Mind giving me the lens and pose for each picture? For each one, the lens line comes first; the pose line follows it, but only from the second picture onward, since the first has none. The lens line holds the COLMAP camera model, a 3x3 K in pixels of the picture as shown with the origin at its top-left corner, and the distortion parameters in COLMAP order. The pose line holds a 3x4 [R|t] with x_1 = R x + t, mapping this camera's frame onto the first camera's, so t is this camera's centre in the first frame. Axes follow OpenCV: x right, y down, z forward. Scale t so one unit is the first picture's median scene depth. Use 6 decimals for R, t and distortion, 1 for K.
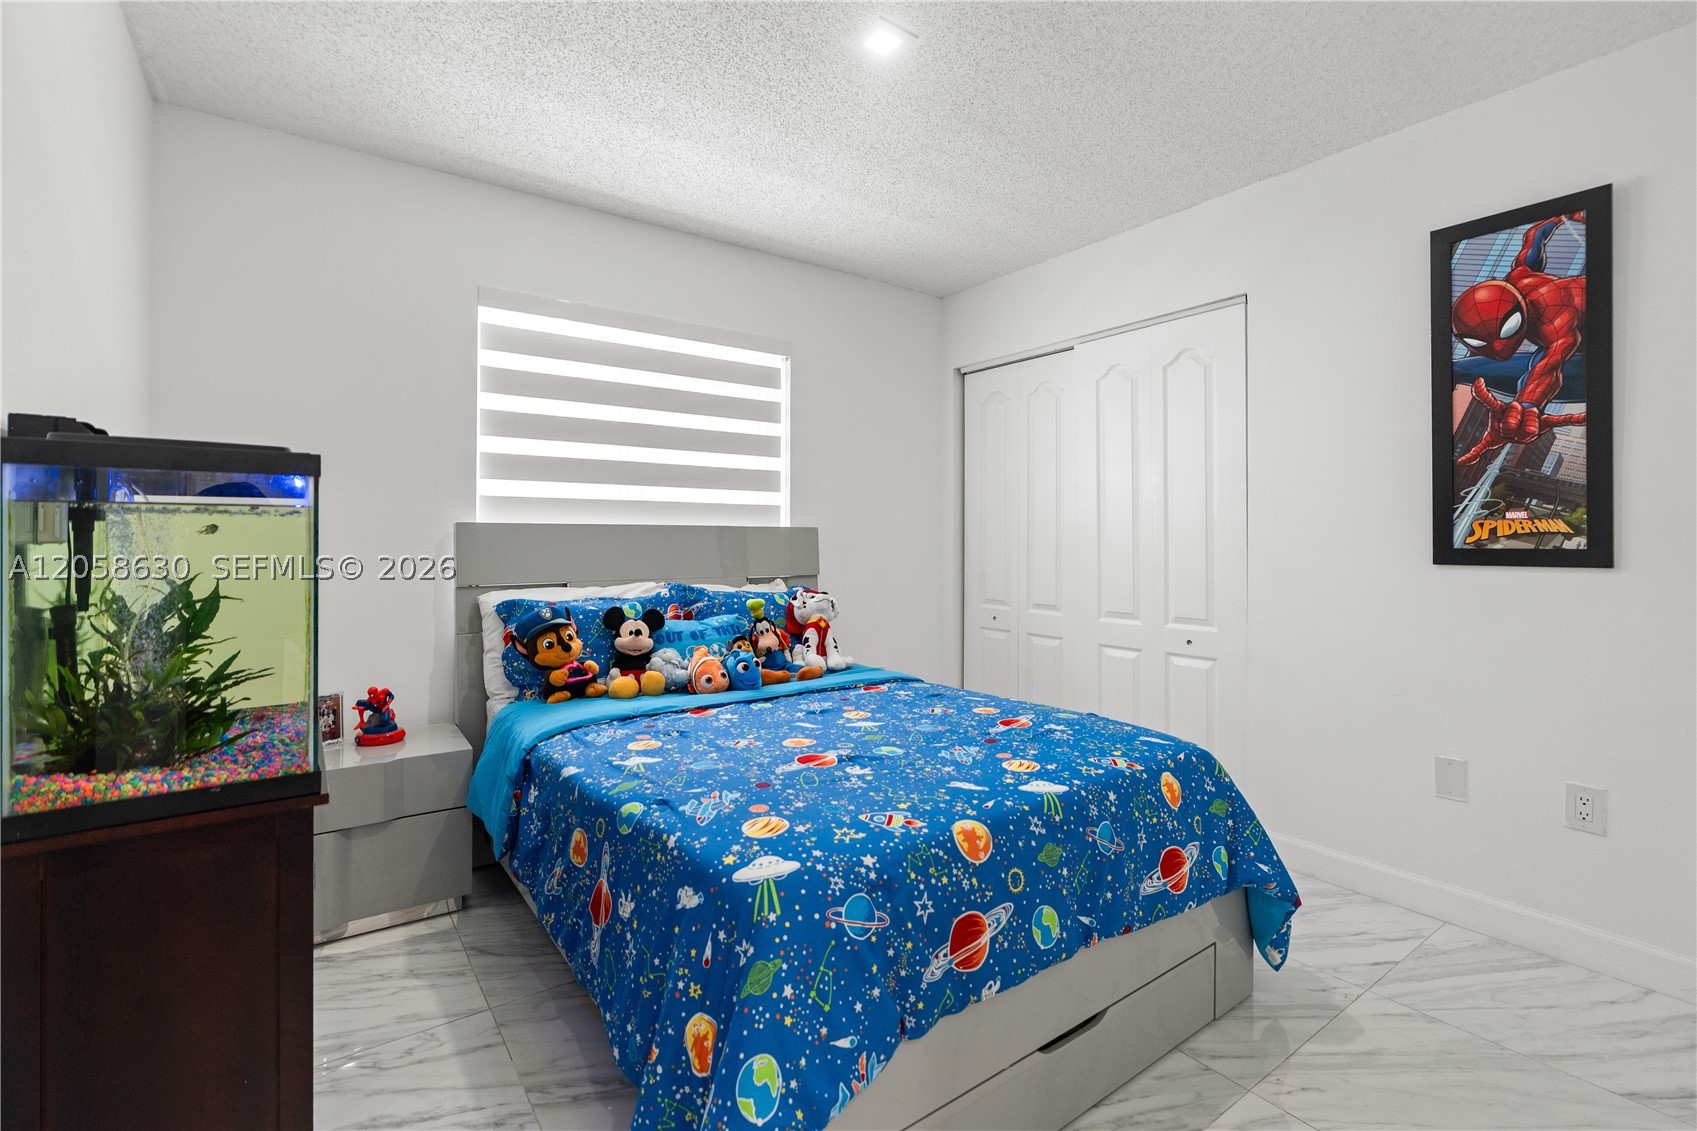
lens RADIAL K [[754.4, 0, 827.7], [0, 754.4, 538.8], [0, 0, 1]] dist [-0.008976, 0.004189]
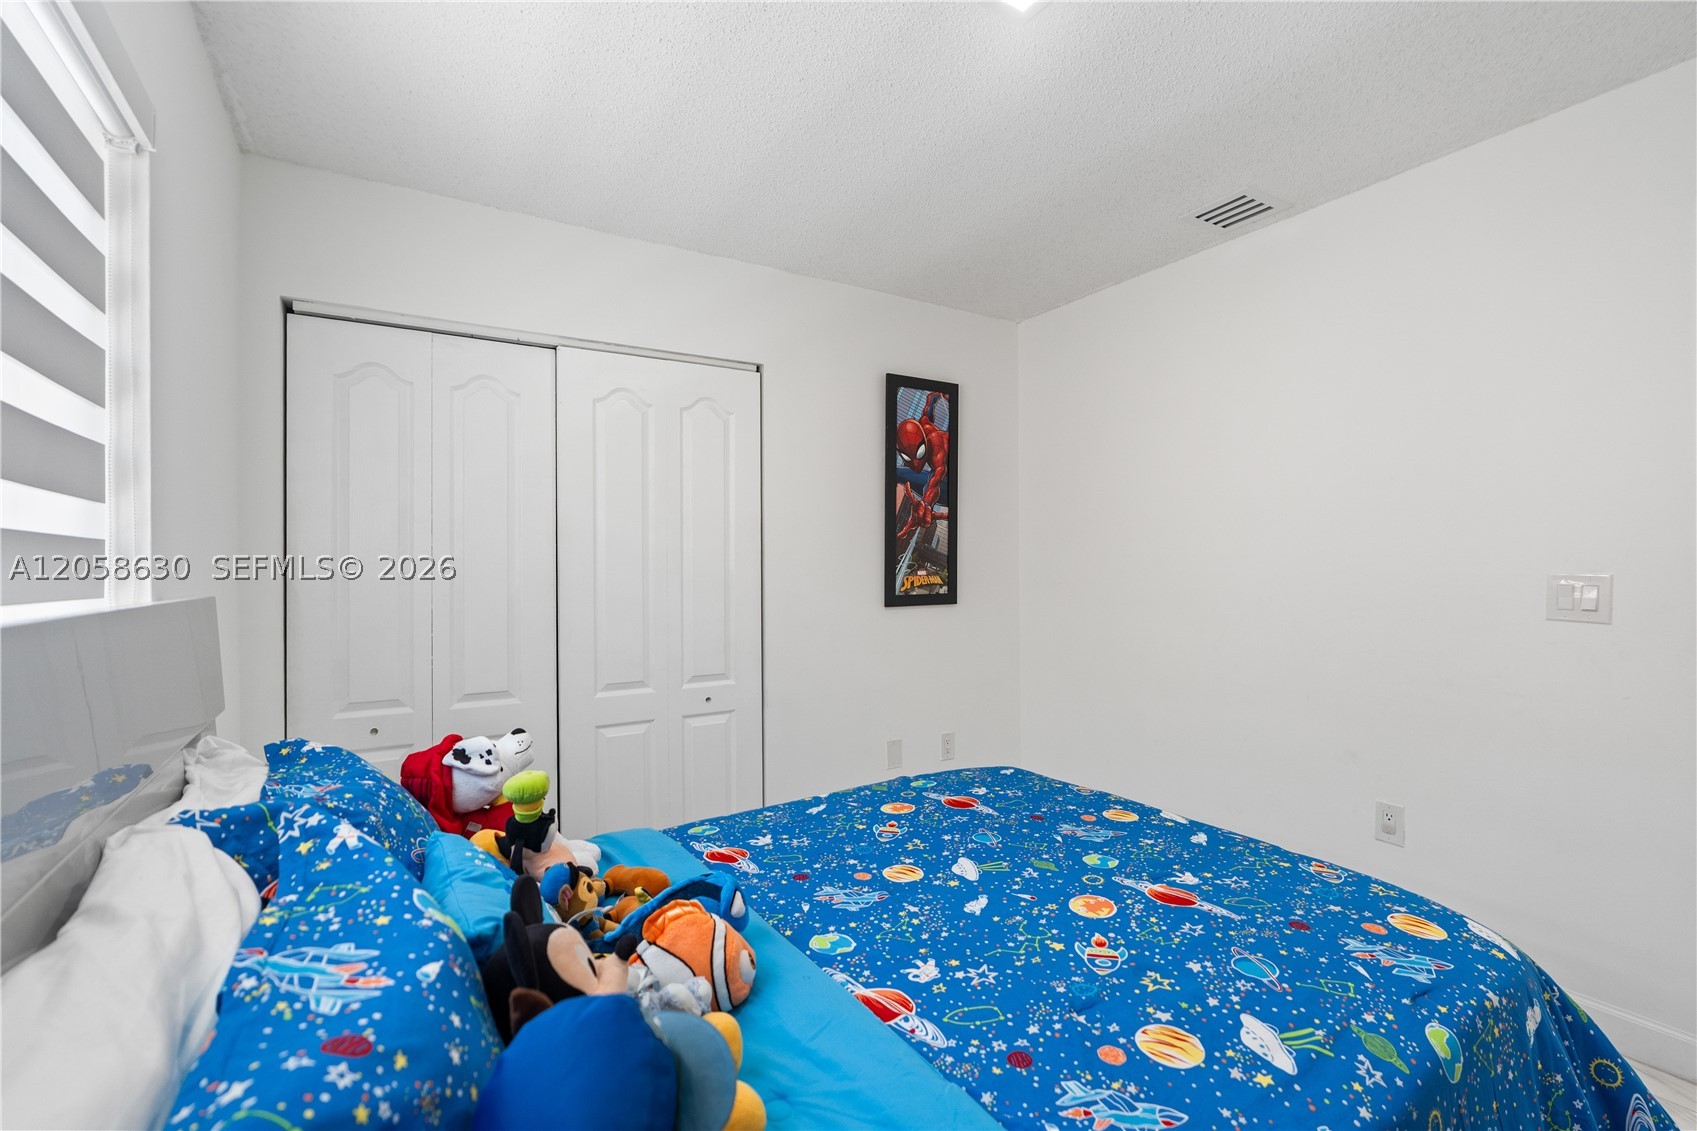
lens RADIAL K [[754.4, 0, 870.6], [0, 754.4, 566.7], [0, 0, 1]] dist [-0.008976, 0.004189]
pose [[0.039834, -0.000202, 0.999206, -0.578582], [0.006294, 0.999980, -0.000049, -0.039202], [-0.999187, 0.006291, 0.039834, 0.907764]]
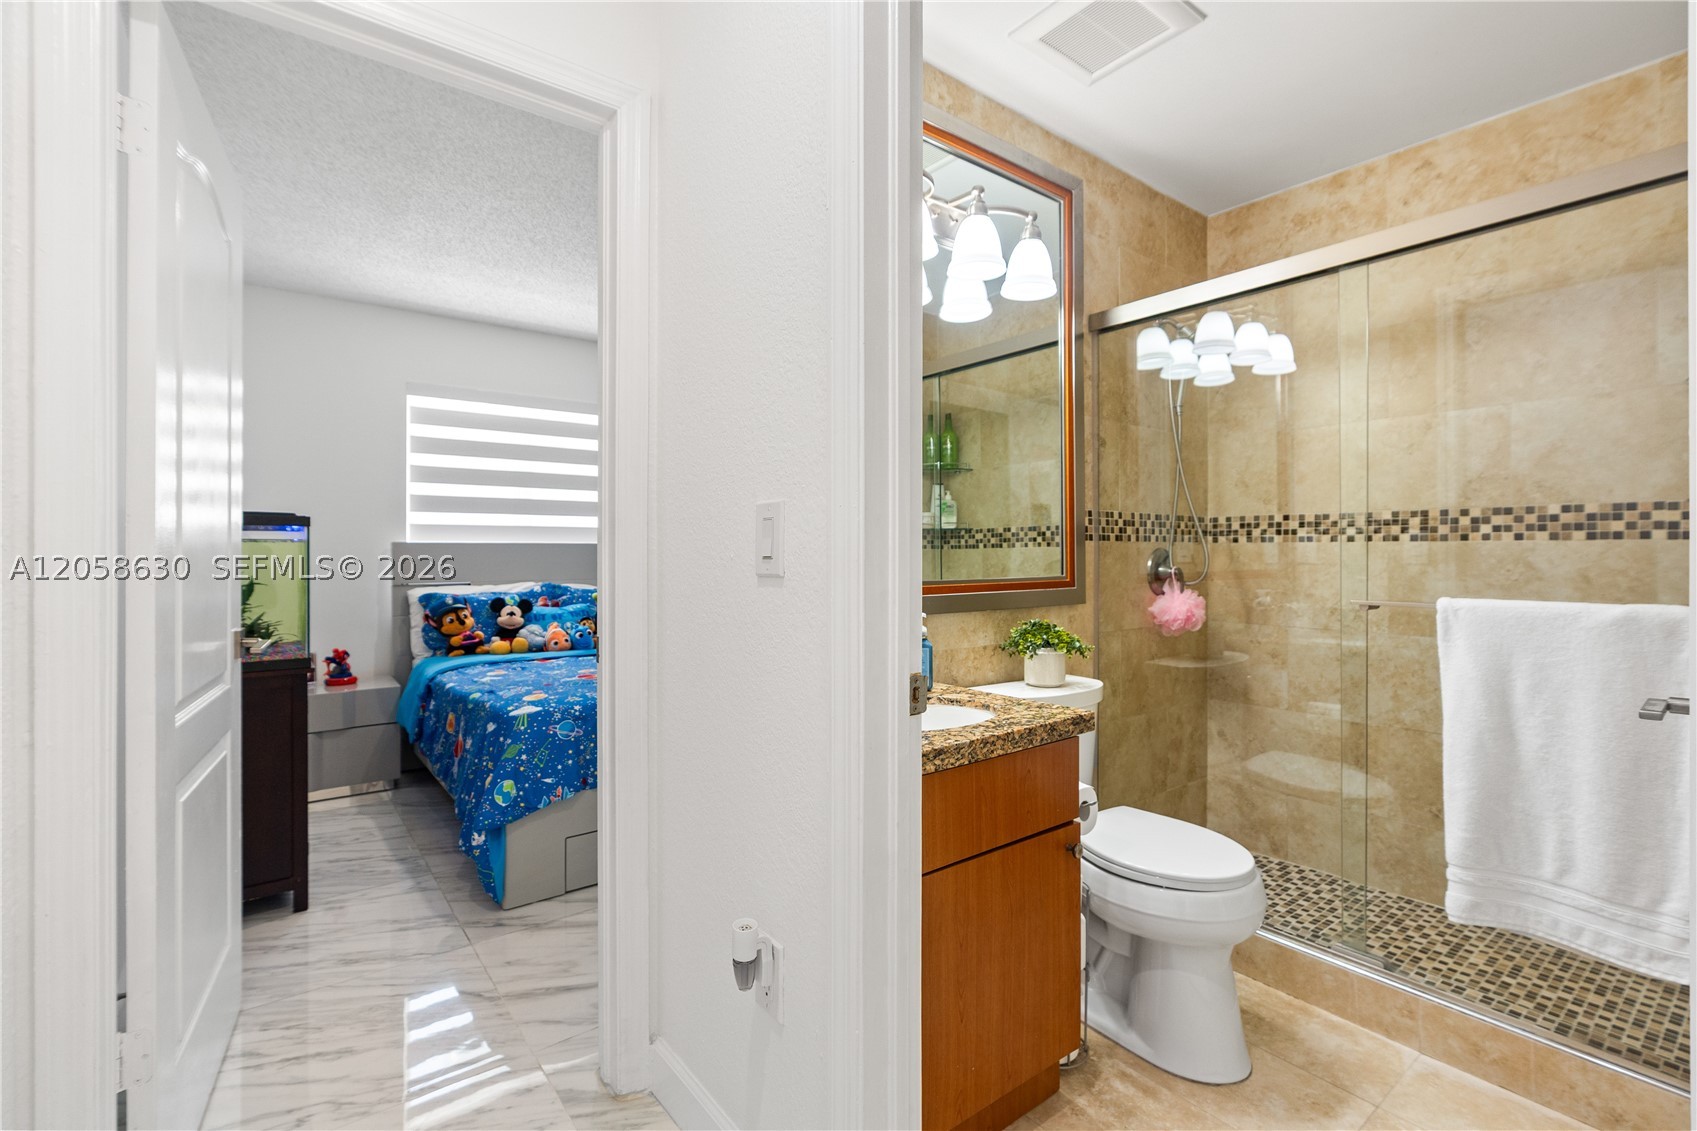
lens RADIAL K [[754.4, 0, 830.5], [0, 754.4, 554.9], [0, 0, 1]] dist [-0.008976, 0.004189]
pose [[0.999417, -0.003991, 0.033912, 0.464086], [0.003767, 0.999971, 0.006655, -0.004166], [-0.033938, -0.006524, 0.999403, -0.746281]]
